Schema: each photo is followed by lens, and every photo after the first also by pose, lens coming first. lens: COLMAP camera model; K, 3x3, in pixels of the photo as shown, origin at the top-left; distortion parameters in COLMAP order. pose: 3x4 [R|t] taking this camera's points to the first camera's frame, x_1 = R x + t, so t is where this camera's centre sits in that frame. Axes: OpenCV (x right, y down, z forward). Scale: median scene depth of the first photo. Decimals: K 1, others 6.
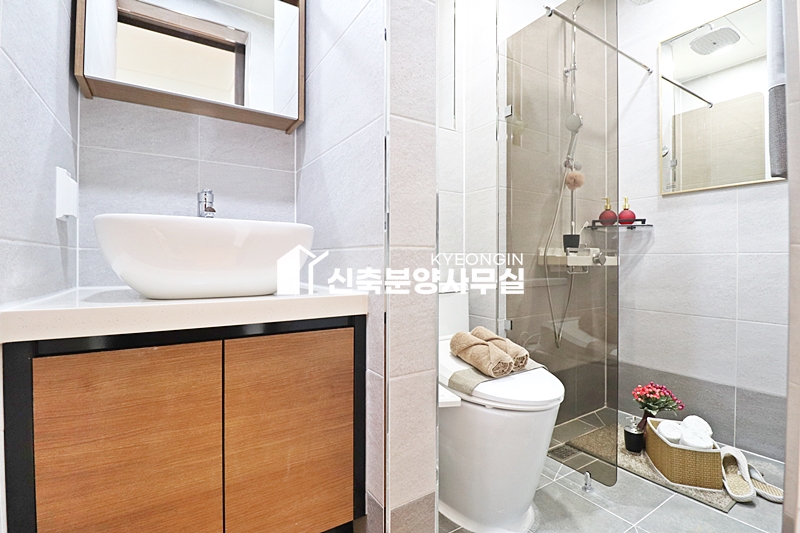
lens RADIAL K [[372.4, 0, 400.0], [0, 372.4, 264.1], [0, 0, 1]] dist [-0.008447, -0.009171]
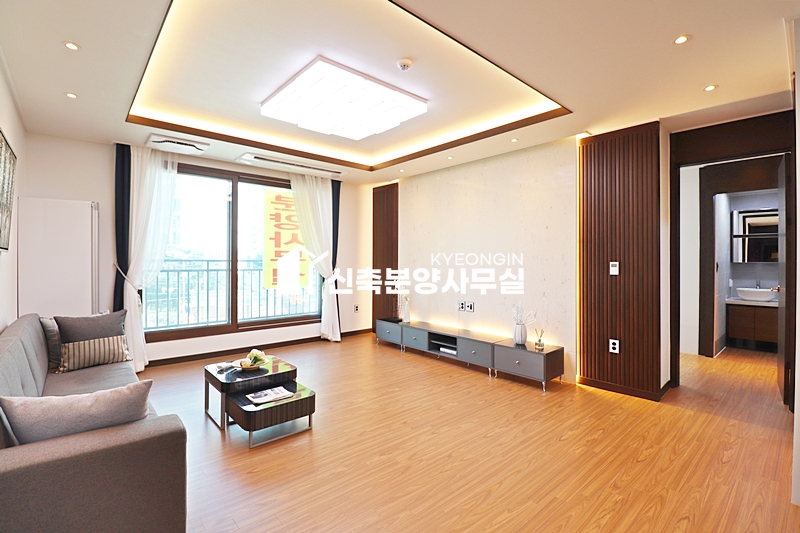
lens RADIAL K [[372.4, 0, 400.6], [0, 372.4, 263.1], [0, 0, 1]] dist [-0.008447, -0.009171]
pose [[0.164859, 0.000623, -0.986317, 2.568074], [-0.006758, 0.999977, -0.000498, -0.285047], [0.986294, 0.006747, 0.164859, -3.301472]]
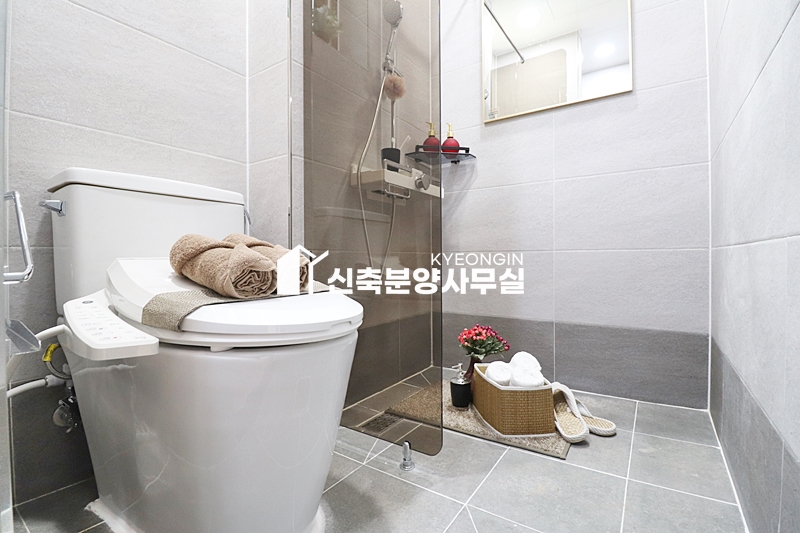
lens RADIAL K [[372.4, 0, 400.5], [0, 372.4, 263.2], [0, 0, 1]] dist [-0.008447, -0.009171]
pose [[0.915594, -0.010367, 0.401971, 0.178312], [0.007272, 0.999931, 0.009225, 0.177178], [-0.402038, -0.005523, 0.915606, 0.293478]]
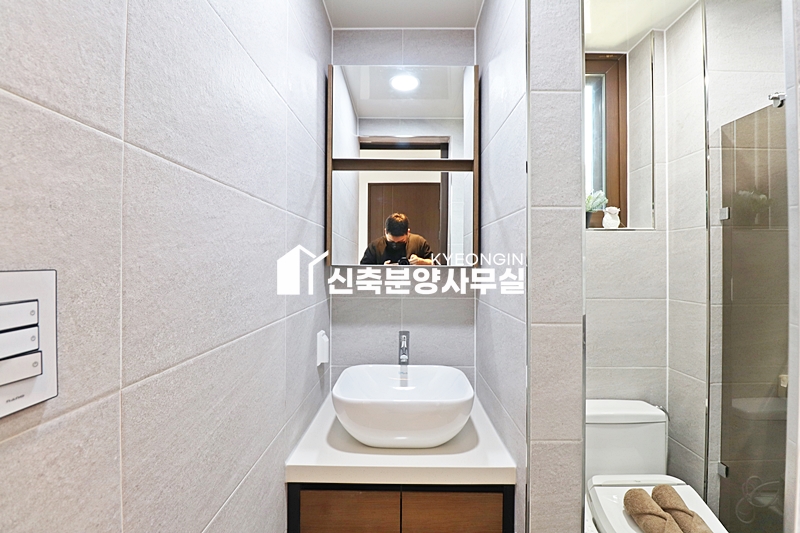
lens RADIAL K [[372.4, 0, 401.9], [0, 372.4, 262.4], [0, 0, 1]] dist [-0.008447, -0.009171]
pose [[0.840892, -0.003409, -0.541193, 0.137297], [-0.002648, 0.999942, -0.010413, -0.310135], [0.541197, 0.010190, 0.840834, -0.088766]]
